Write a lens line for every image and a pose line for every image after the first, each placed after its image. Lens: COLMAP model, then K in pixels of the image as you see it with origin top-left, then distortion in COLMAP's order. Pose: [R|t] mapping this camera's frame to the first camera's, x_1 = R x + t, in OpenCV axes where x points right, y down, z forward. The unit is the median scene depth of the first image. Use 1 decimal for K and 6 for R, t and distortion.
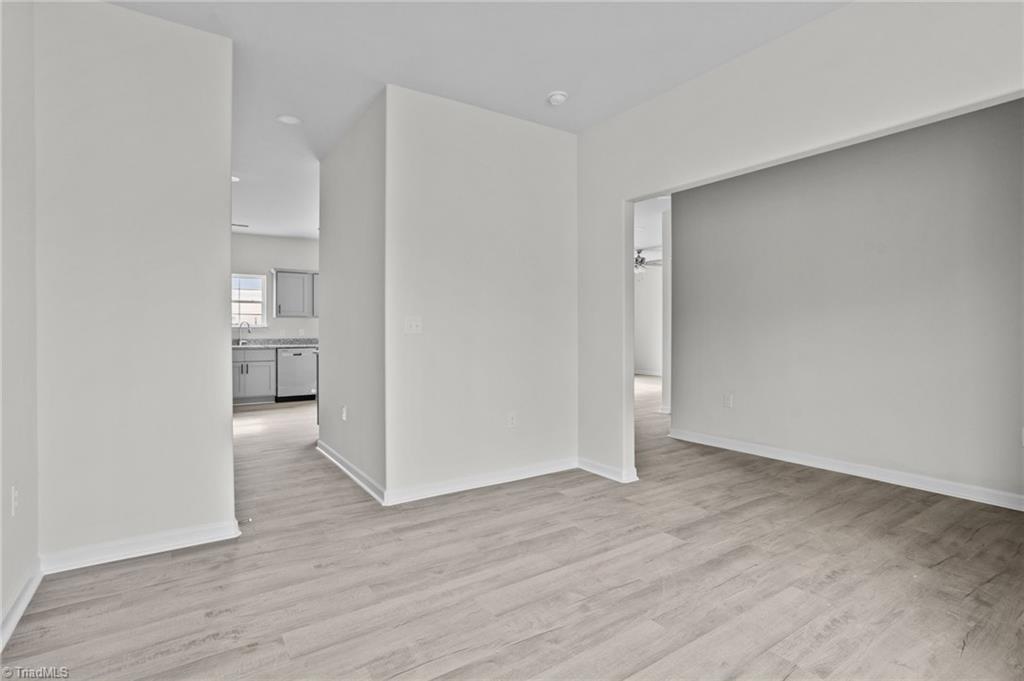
lens RADIAL K [[493.7, 0, 497.3], [0, 493.7, 328.8], [0, 0, 1]] dist [-0.039789, 0.015163]
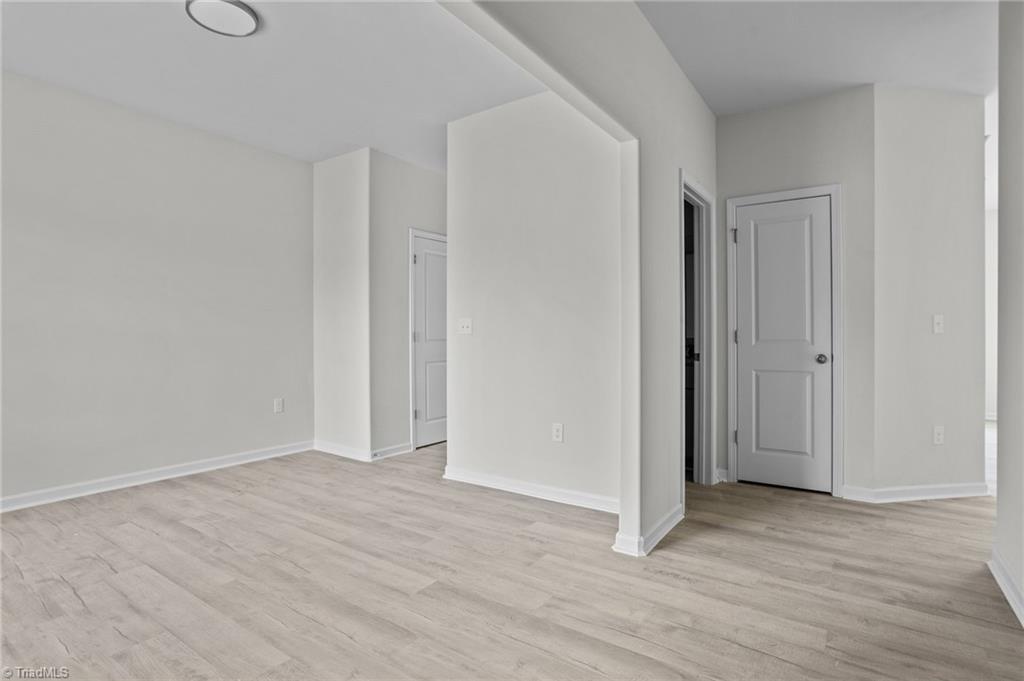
lens RADIAL K [[502.5, 0, 506.3], [0, 502.5, 335.5], [0, 0, 1]] dist [-0.036734, 0.002715]
pose [[0.395429, 0.005508, -0.918480, 1.116068], [-0.003183, 0.999984, 0.004627, 0.010581], [0.918491, 0.001094, 0.395440, 0.769927]]
